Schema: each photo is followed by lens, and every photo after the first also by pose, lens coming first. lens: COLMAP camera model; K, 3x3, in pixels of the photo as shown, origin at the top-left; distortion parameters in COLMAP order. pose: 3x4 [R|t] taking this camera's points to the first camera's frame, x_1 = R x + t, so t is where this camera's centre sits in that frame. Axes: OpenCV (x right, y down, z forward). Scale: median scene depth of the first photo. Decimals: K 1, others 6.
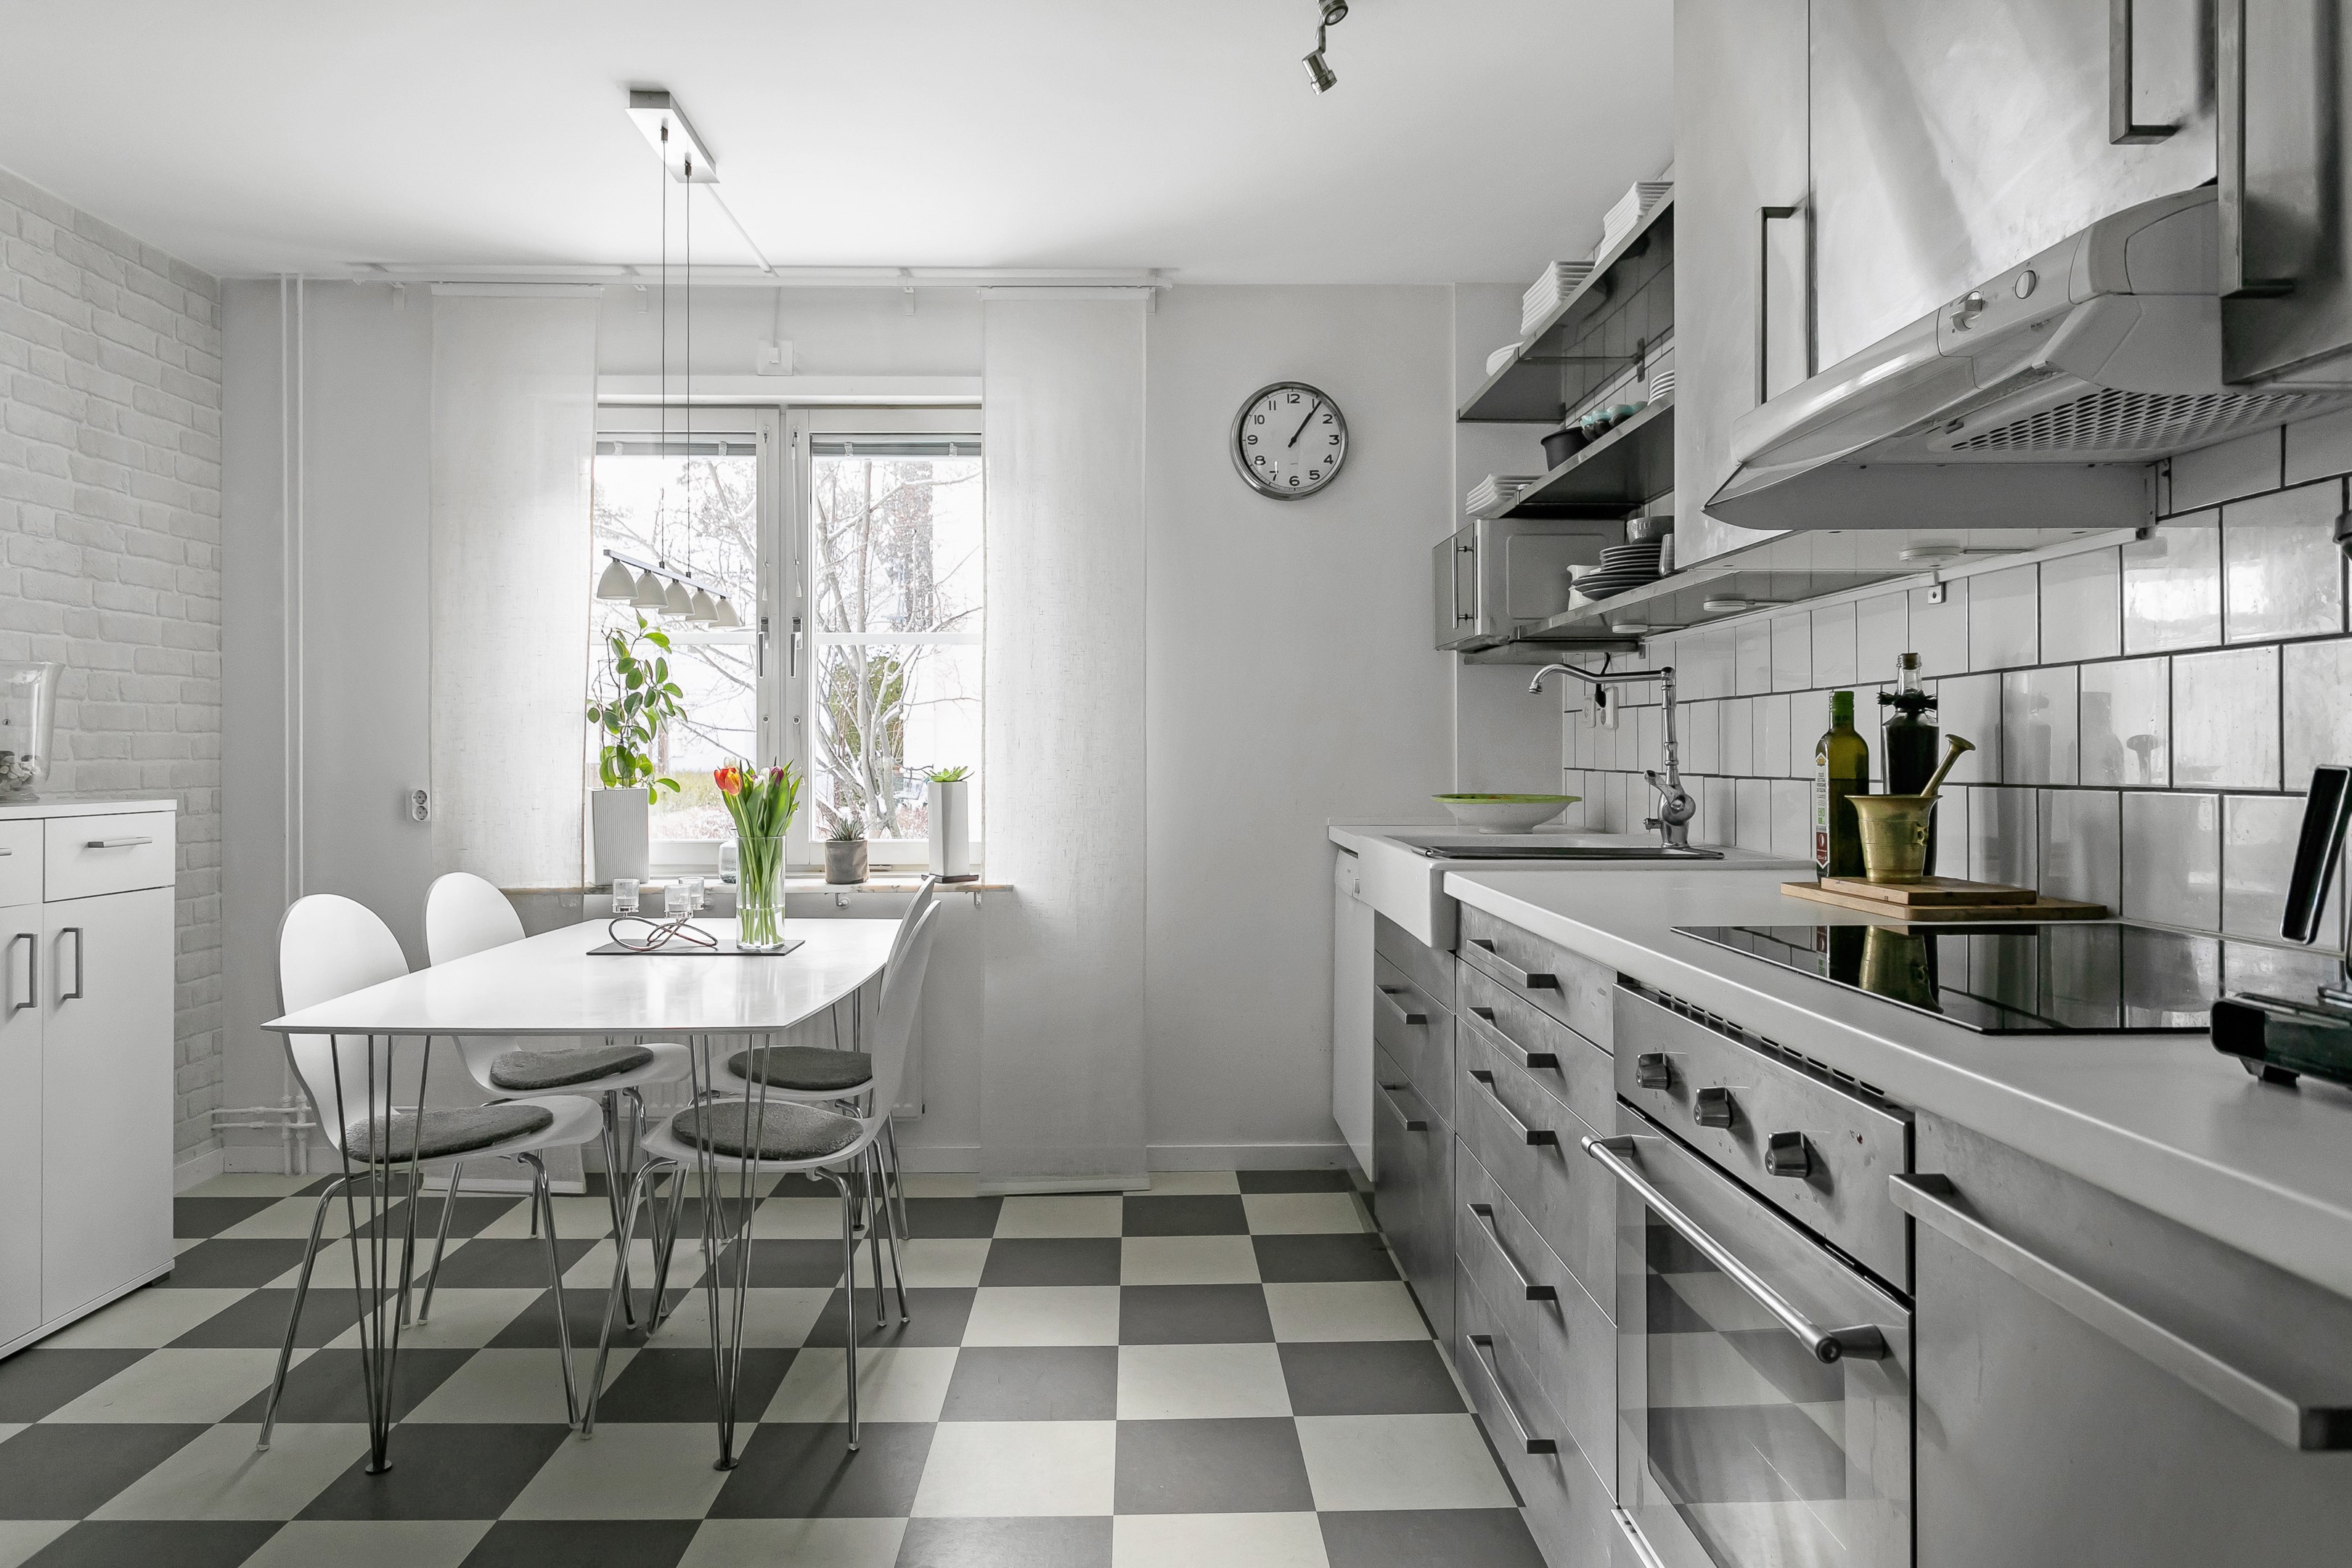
lens RADIAL K [[1408.9, 0, 1174.7], [0, 1408.9, 768.4], [0, 0, 1]] dist [0.003285, 0.003209]
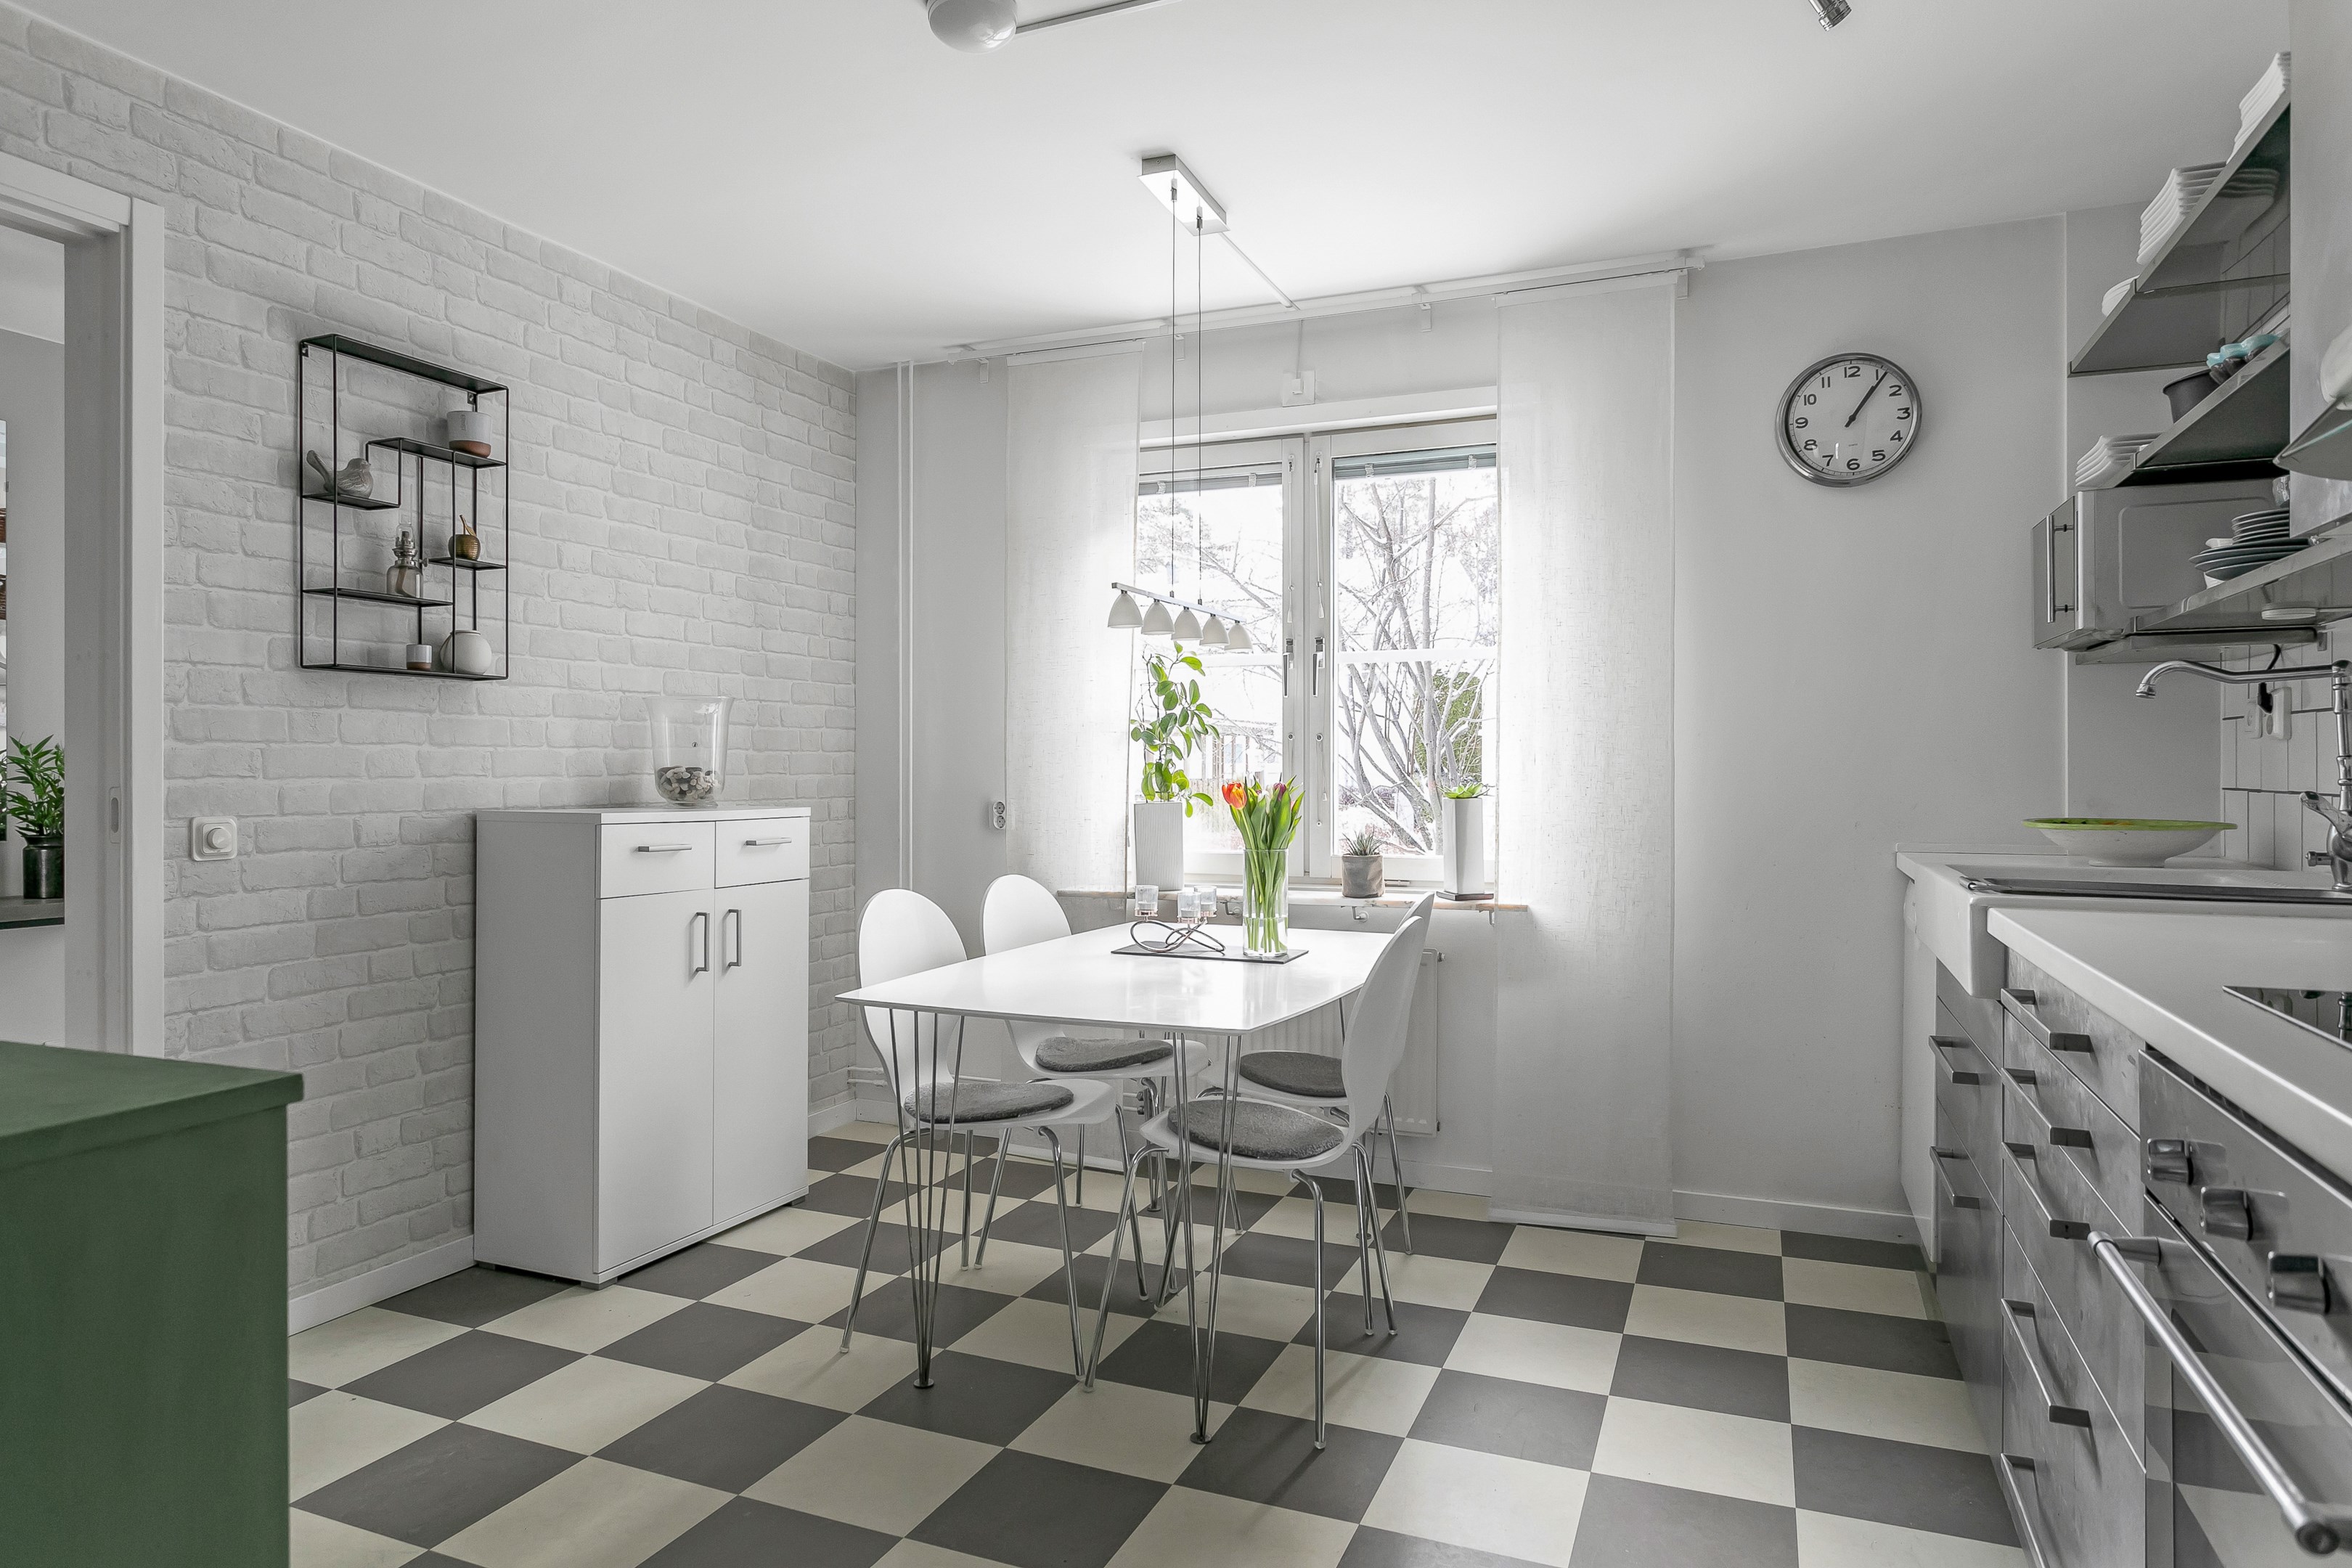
lens RADIAL K [[1418.9, 0, 1176.0], [0, 1418.9, 784.0], [0, 0, 1]] dist [-0.004156, 0.019790]
pose [[0.916718, 0.004644, -0.399509, 0.063375], [-0.004918, 0.999988, 0.000338, 0.000010], [0.399505, 0.001655, 0.916729, 0.008311]]
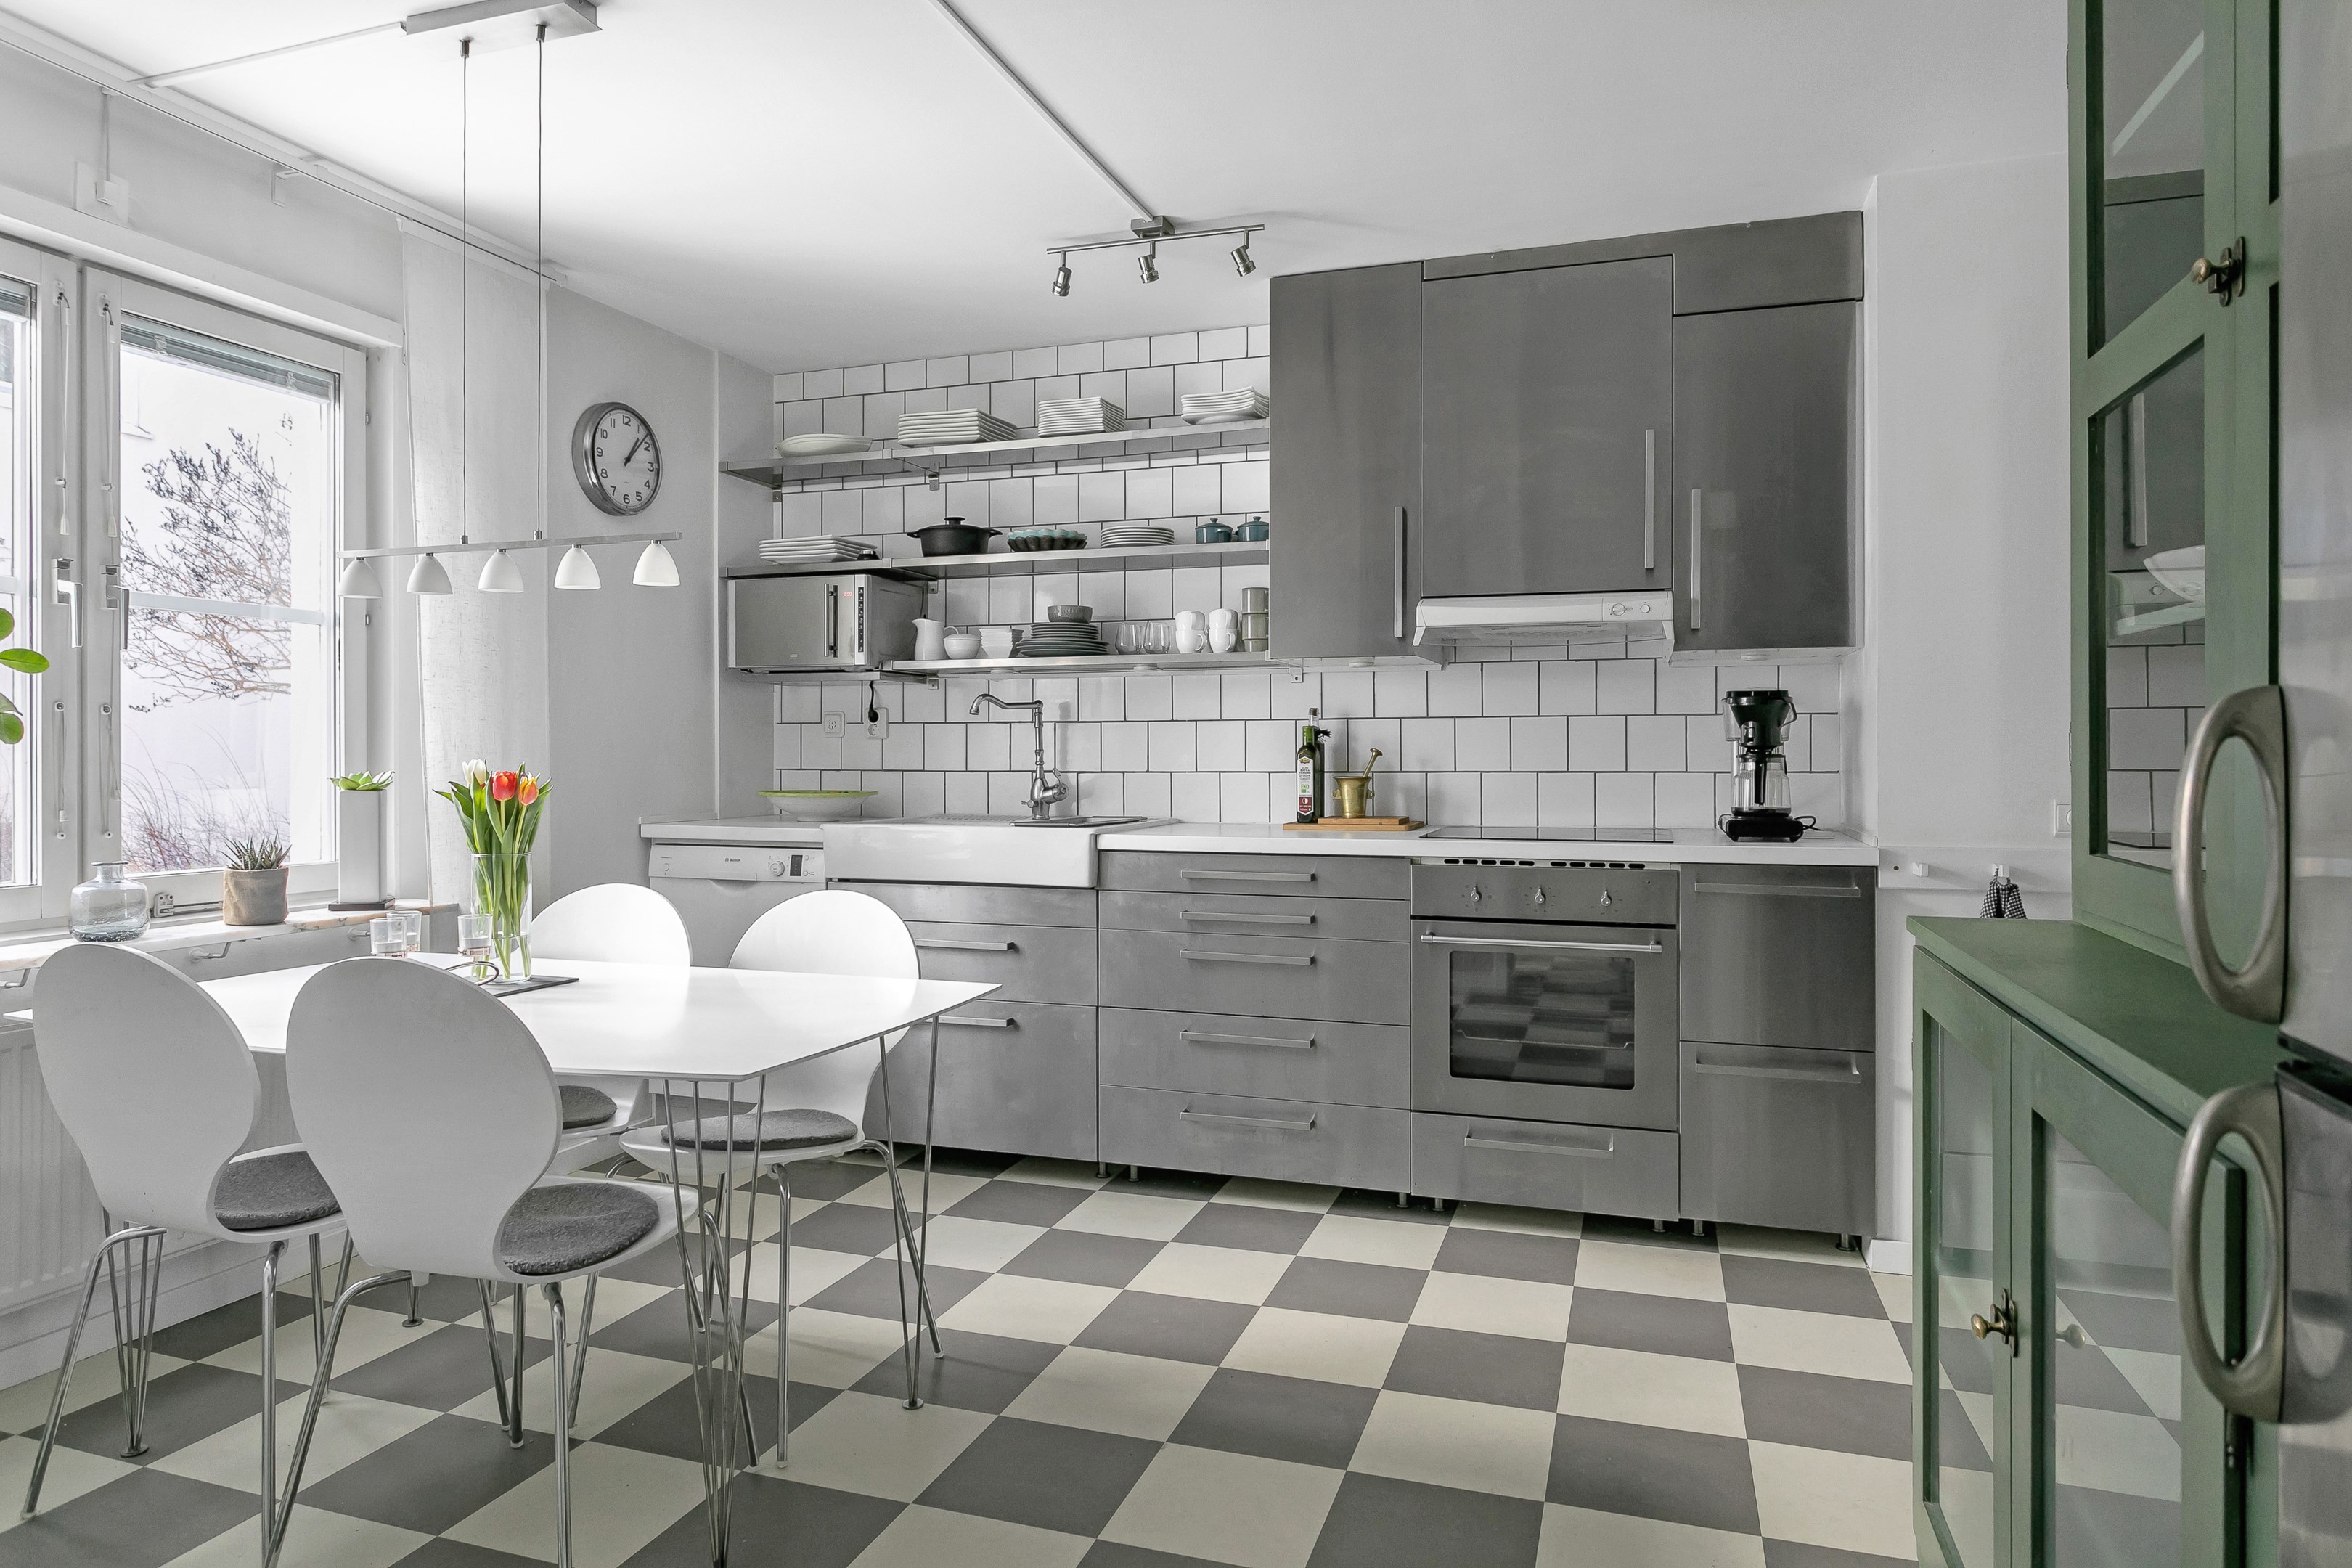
lens RADIAL K [[1389.5, 0, 1173.7], [0, 1389.5, 735.4], [0, 0, 1]] dist [-0.018795, 0.000697]
pose [[0.333062, 0.014423, 0.942795, -0.922497], [0.008114, 0.999802, -0.018162, -0.003903], [-0.942870, 0.013698, 0.332879, 0.325703]]
